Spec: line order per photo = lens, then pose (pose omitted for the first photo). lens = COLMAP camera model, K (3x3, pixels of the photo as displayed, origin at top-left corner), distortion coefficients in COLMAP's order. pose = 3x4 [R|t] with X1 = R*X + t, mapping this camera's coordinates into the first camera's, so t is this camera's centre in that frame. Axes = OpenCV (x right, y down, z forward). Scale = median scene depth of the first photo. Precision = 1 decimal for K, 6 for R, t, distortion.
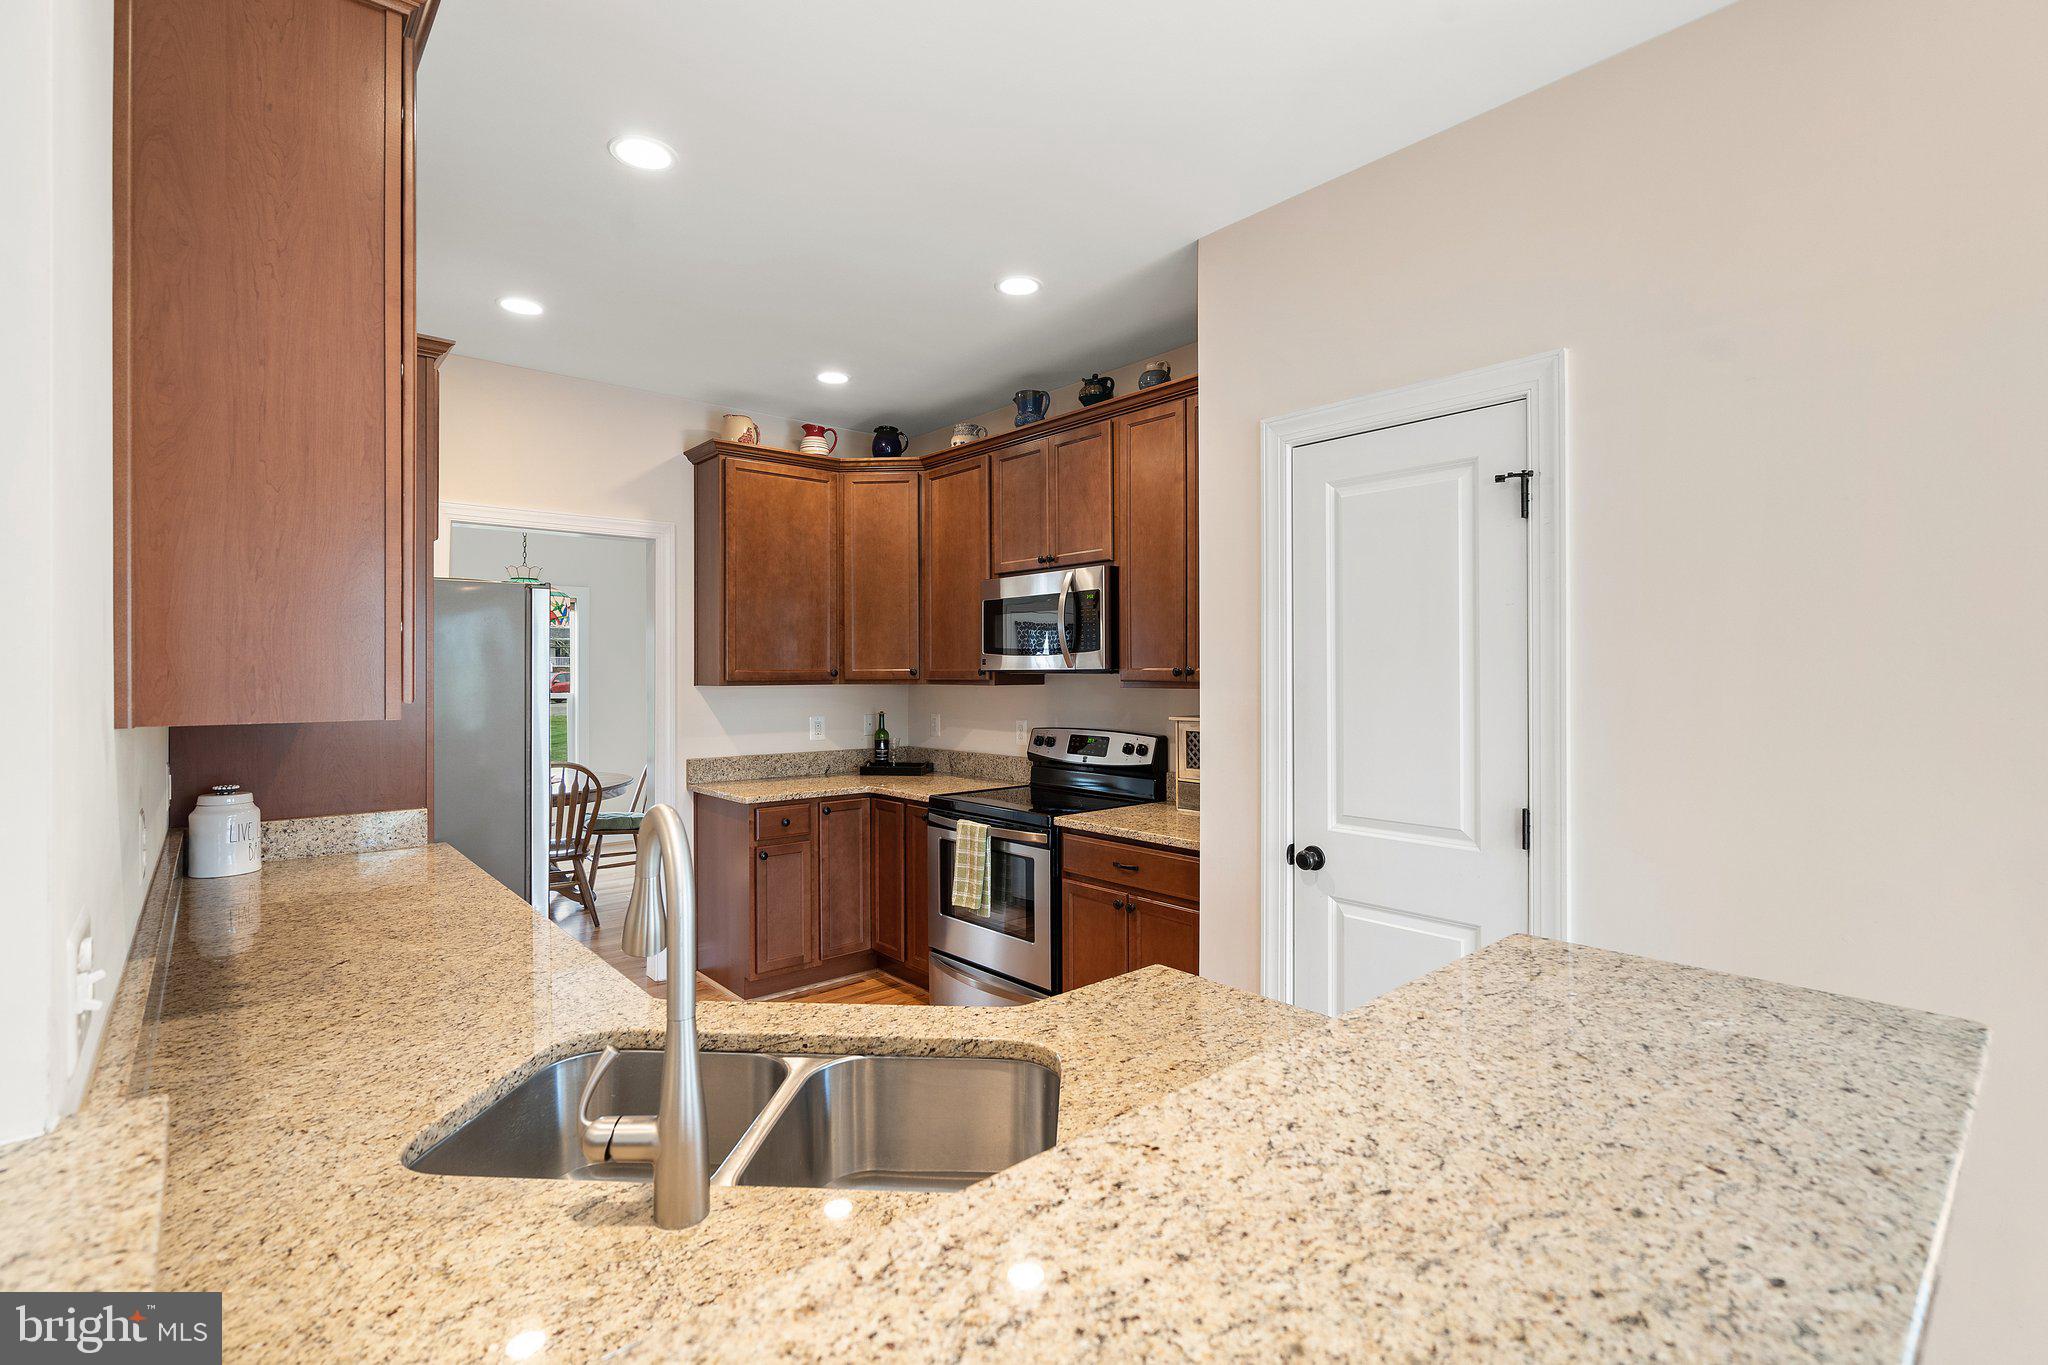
lens RADIAL K [[934.7, 0, 1021.3], [0, 934.7, 669.1], [0, 0, 1]] dist [-0.002257, 0.000250]
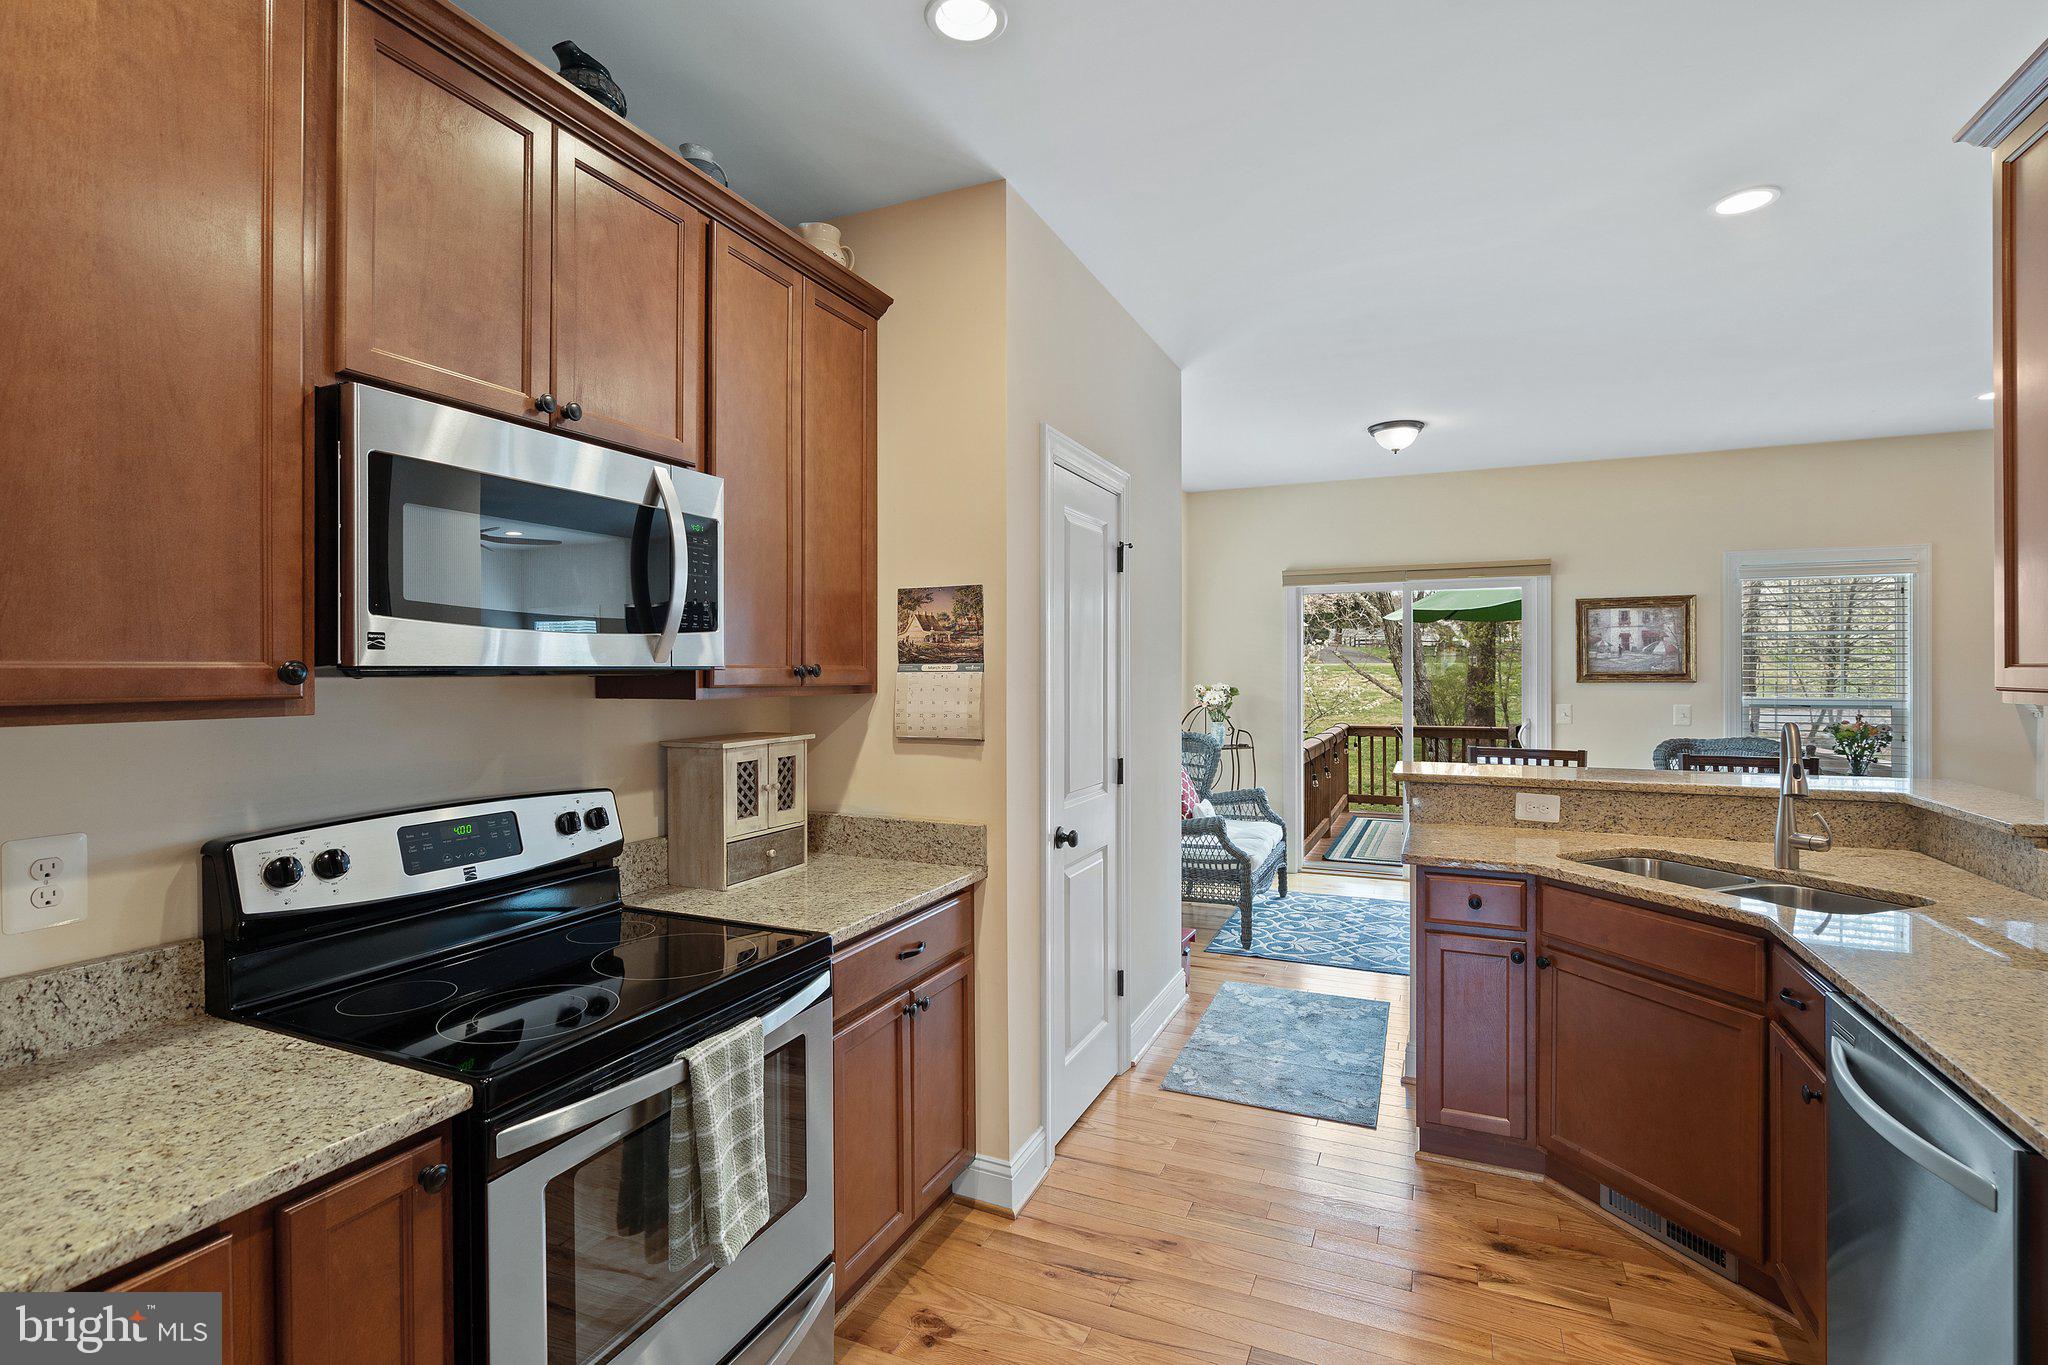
lens RADIAL K [[951.0, 0, 1029.7], [0, 951.0, 675.5], [0, 0, 1]] dist [-0.001474, -0.000155]
pose [[-0.425801, 0.000323, 0.904817, -0.420653], [0.002144, 0.999997, 0.000652, 0.004634], [-0.904814, 0.002217, -0.425800, 0.908877]]
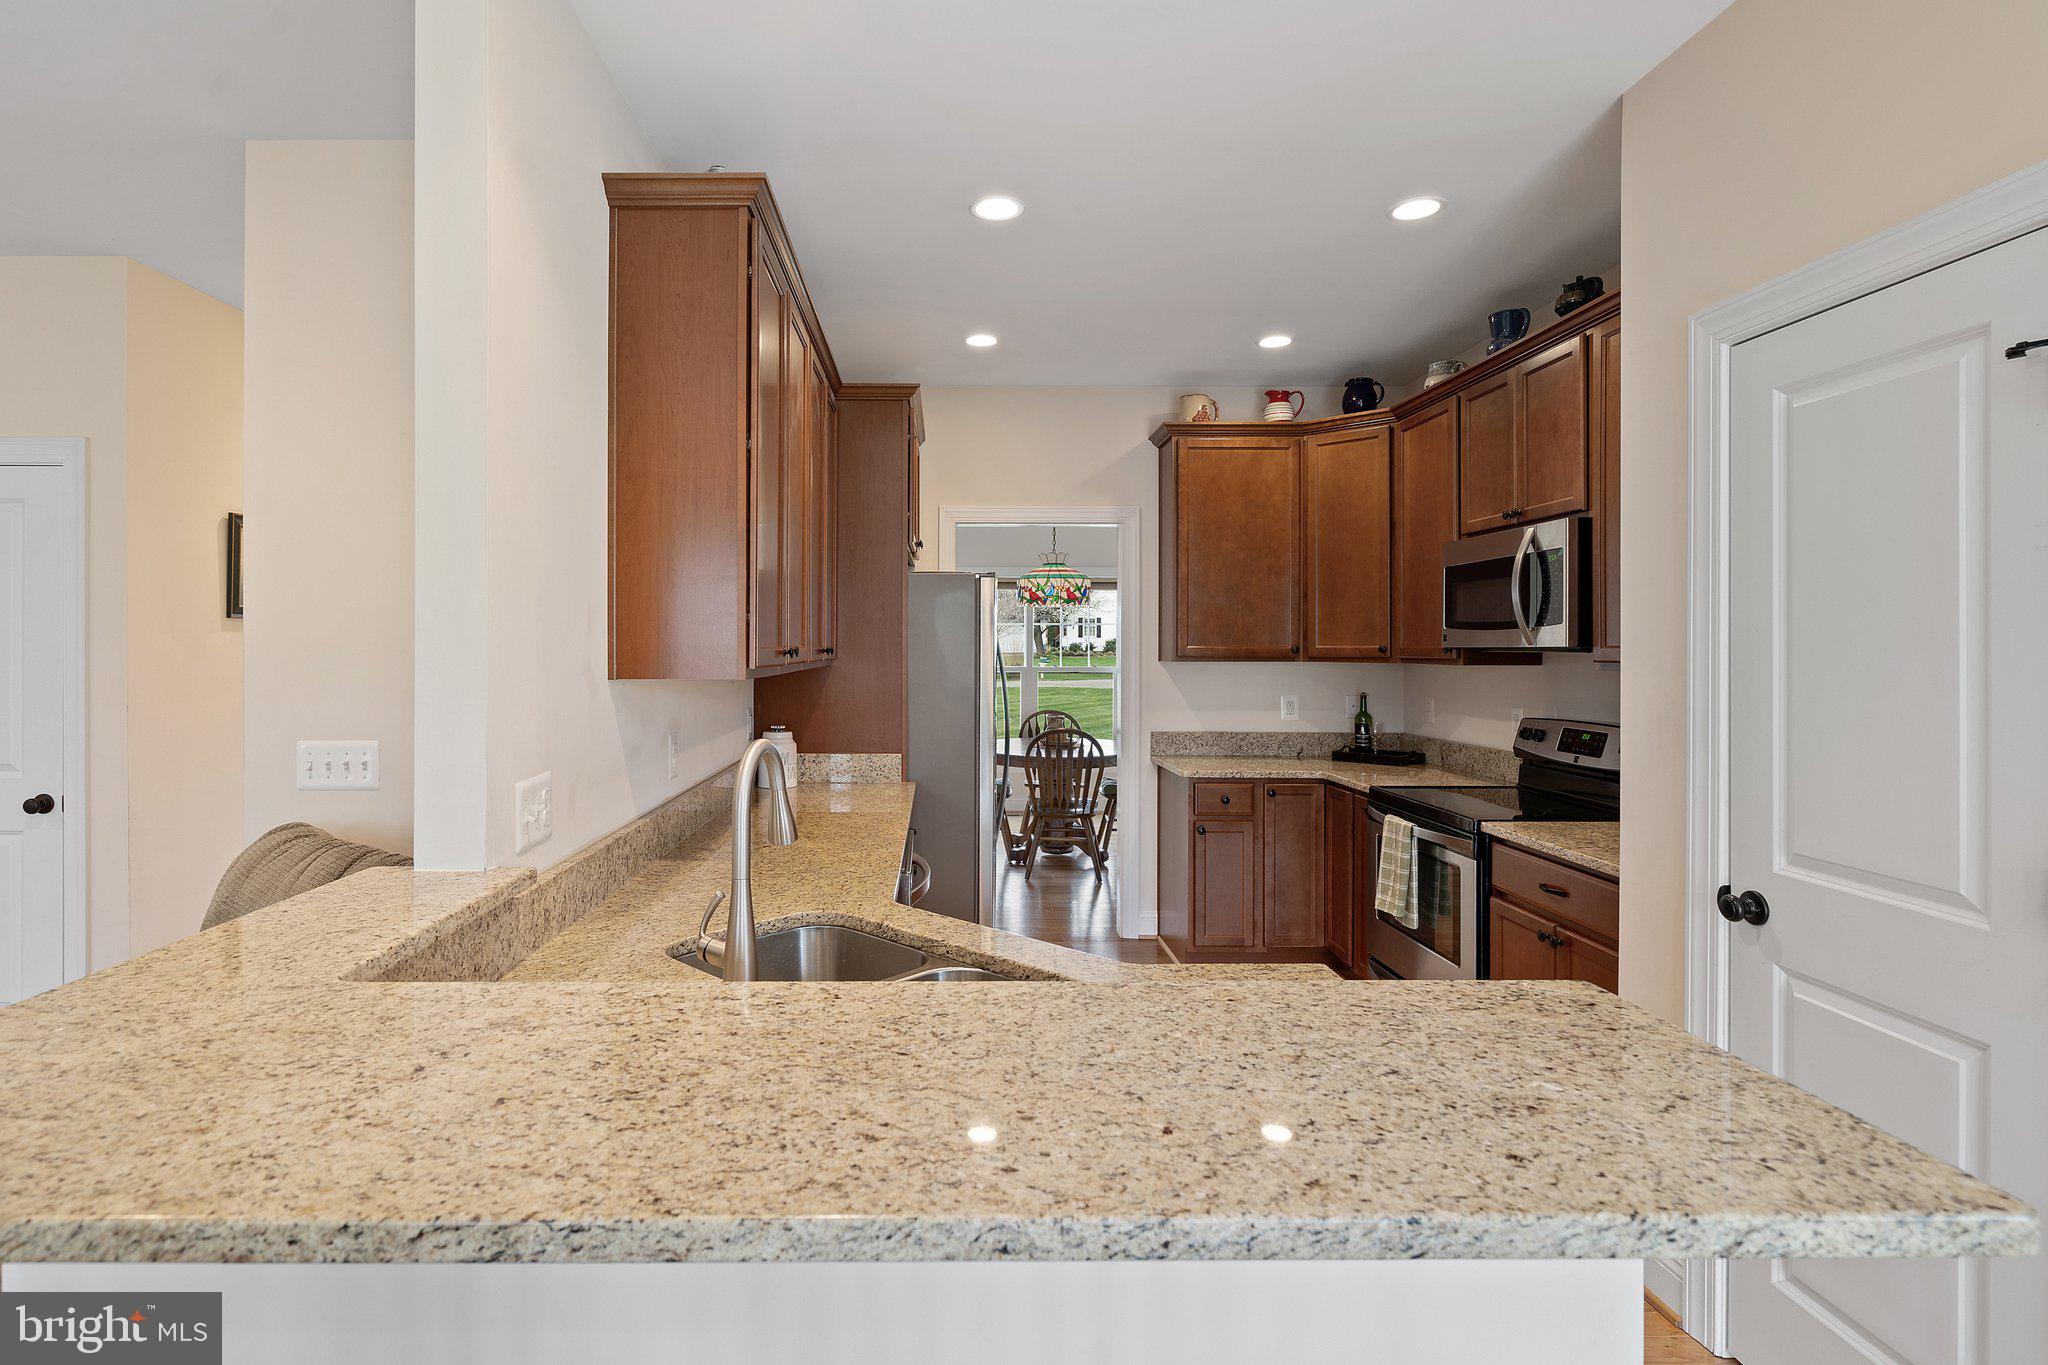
lens RADIAL K [[1000.5, 0, 935.5], [0, 1000.5, 648.4], [0, 0, 1]] dist [-0.004173, 0.001555]
pose [[0.755037, 0.005125, -0.655662, 0.203179], [-0.002328, 0.999984, 0.005135, -0.001431], [0.655678, -0.002351, 0.755037, -0.002501]]
